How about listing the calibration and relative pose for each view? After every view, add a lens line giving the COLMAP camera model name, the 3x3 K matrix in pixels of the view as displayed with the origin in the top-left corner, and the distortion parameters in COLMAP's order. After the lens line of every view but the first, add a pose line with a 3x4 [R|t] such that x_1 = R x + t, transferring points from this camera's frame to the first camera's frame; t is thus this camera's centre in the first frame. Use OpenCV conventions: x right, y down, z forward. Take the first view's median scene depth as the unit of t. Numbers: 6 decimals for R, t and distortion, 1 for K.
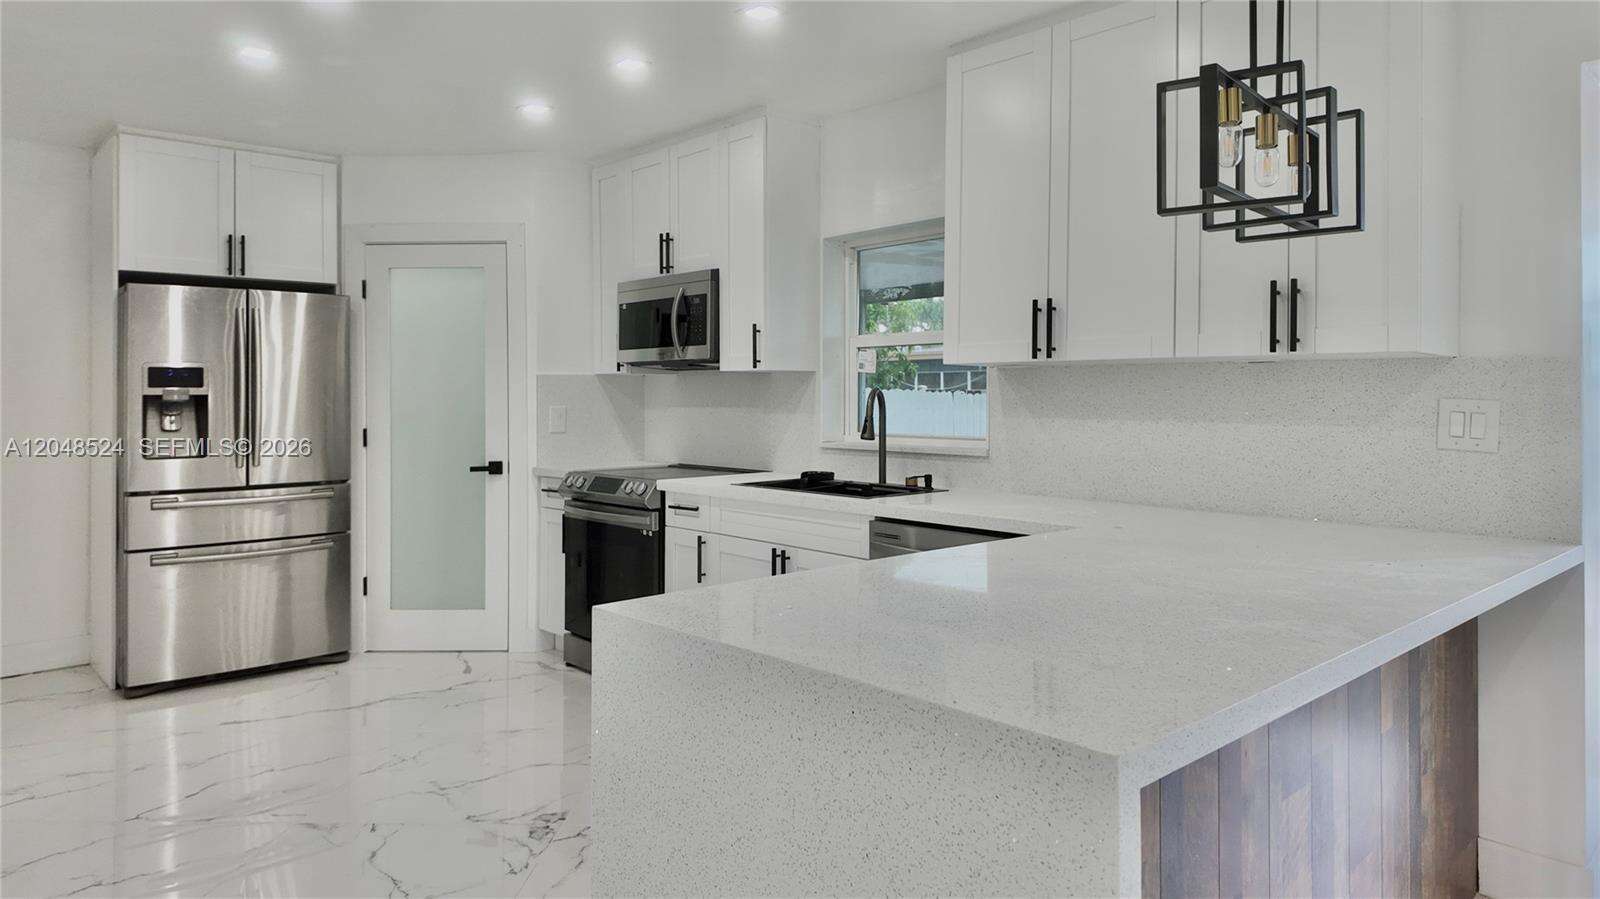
lens RADIAL K [[1029.0, 0, 793.1], [0, 1029.0, 398.2], [0, 0, 1]] dist [0.017064, 0.000403]
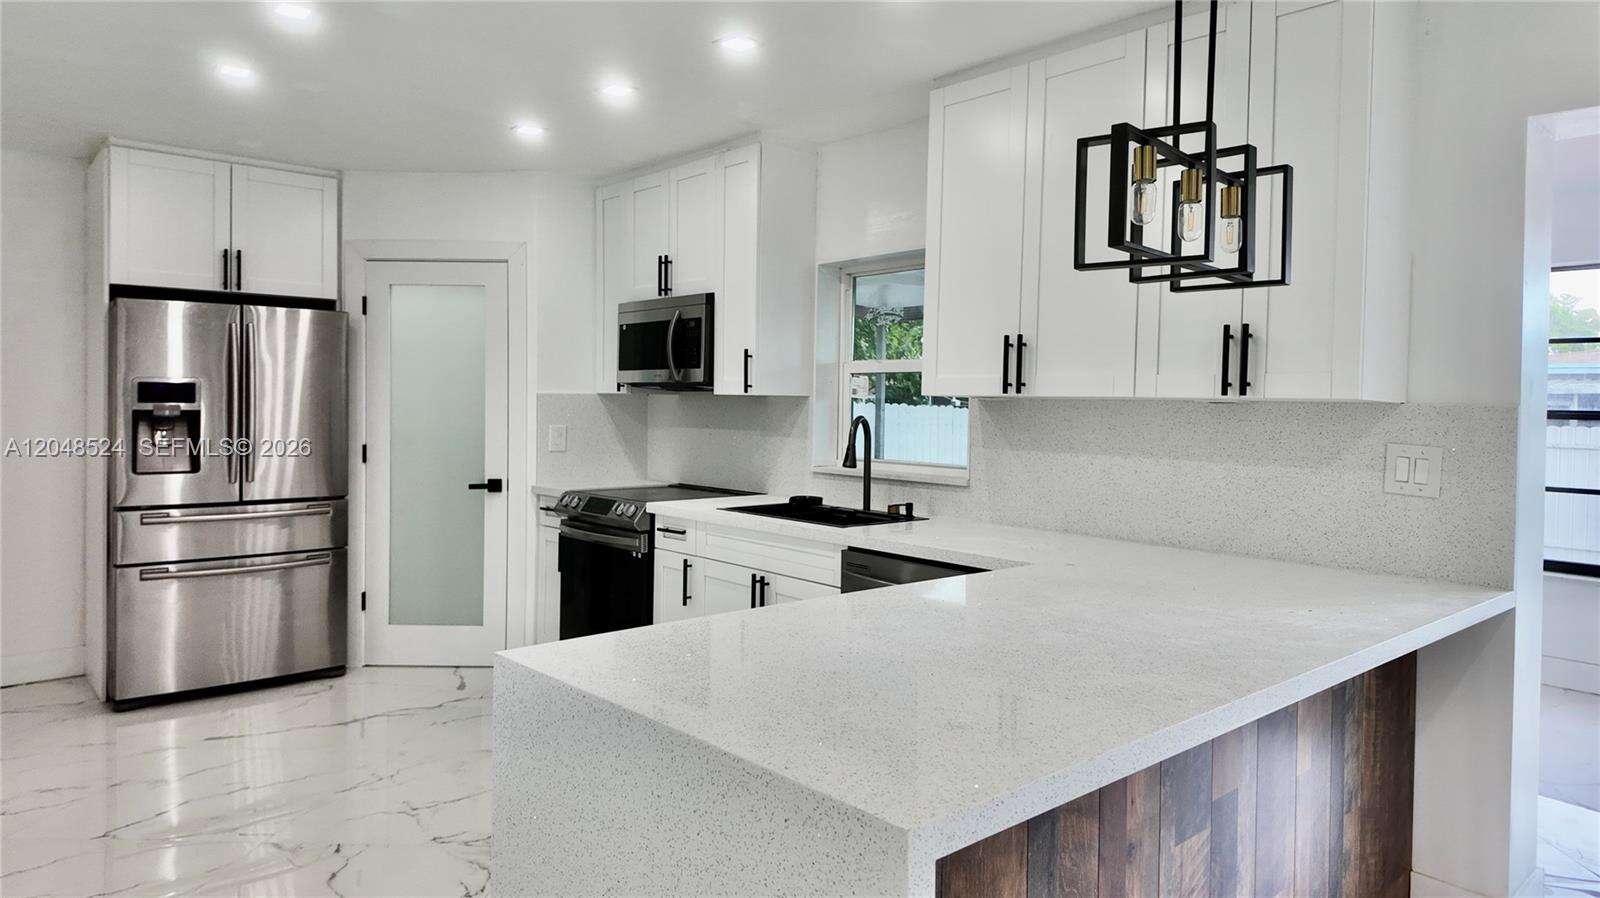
lens RADIAL K [[1022.0, 0, 847.7], [0, 1022.0, 427.7], [0, 0, 1]] dist [0.021039, -0.001274]
pose [[0.999821, 0.015371, 0.011048, 0.050292], [-0.015588, 0.999682, 0.019806, -0.016211], [-0.010740, -0.019975, 0.999743, -0.002904]]
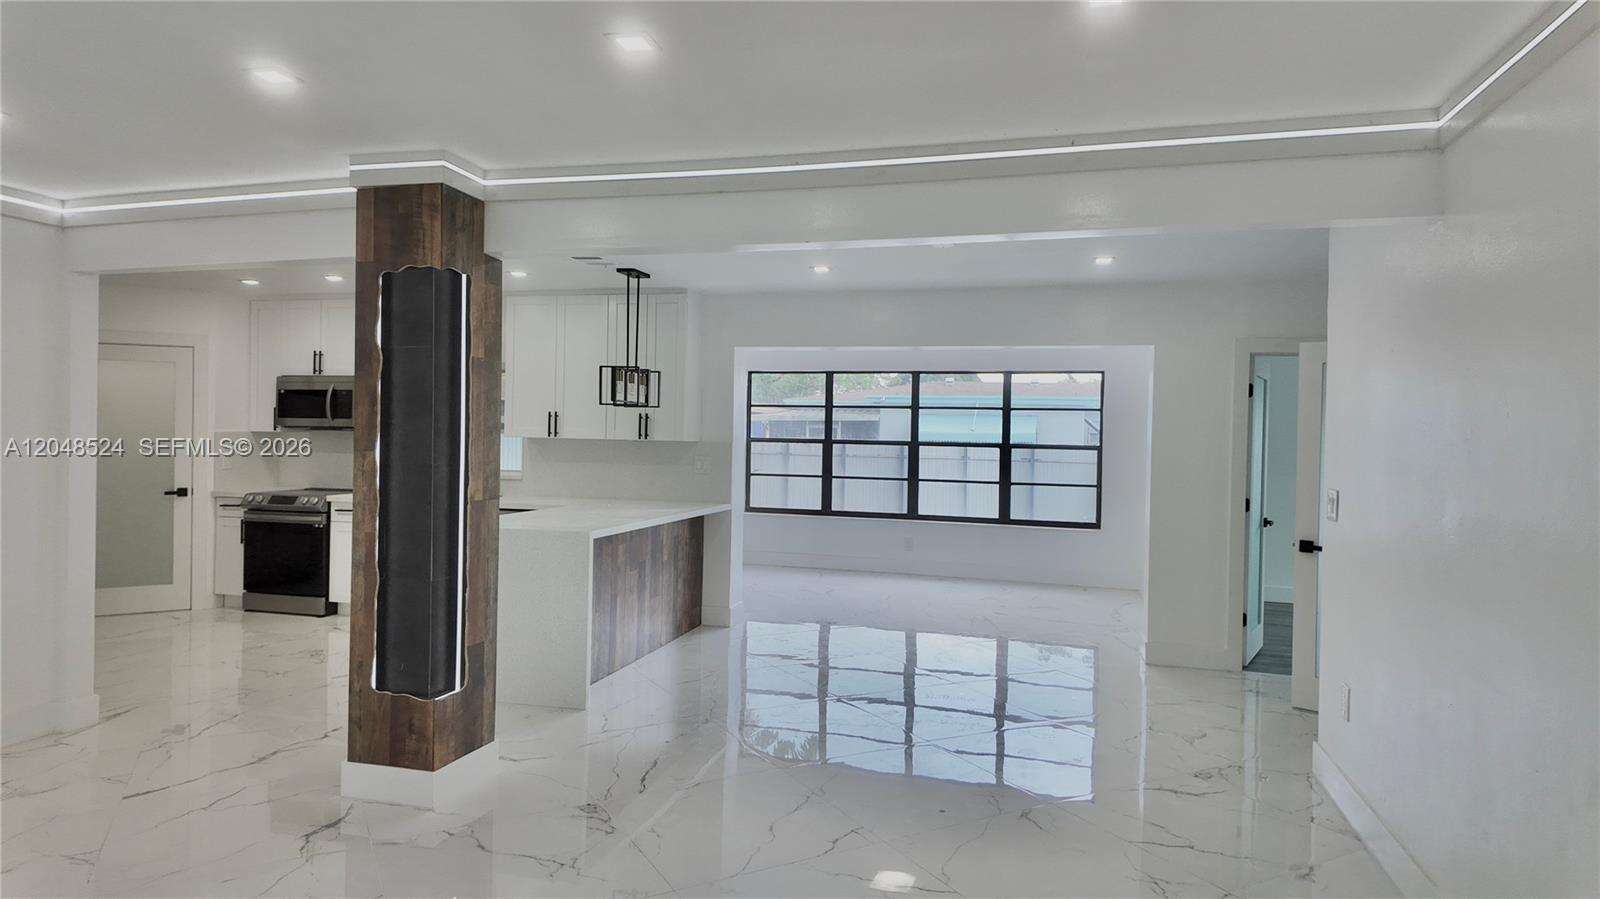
lens RADIAL K [[1000.8, 0, 796.2], [0, 1000.8, 432.2], [0, 0, 1]] dist [0.131512, -0.095598]
pose [[0.862814, 0.014432, 0.505315, -0.319418], [-0.015503, 0.999878, -0.002086, -0.038335], [-0.505283, -0.006034, 0.862933, -0.918370]]
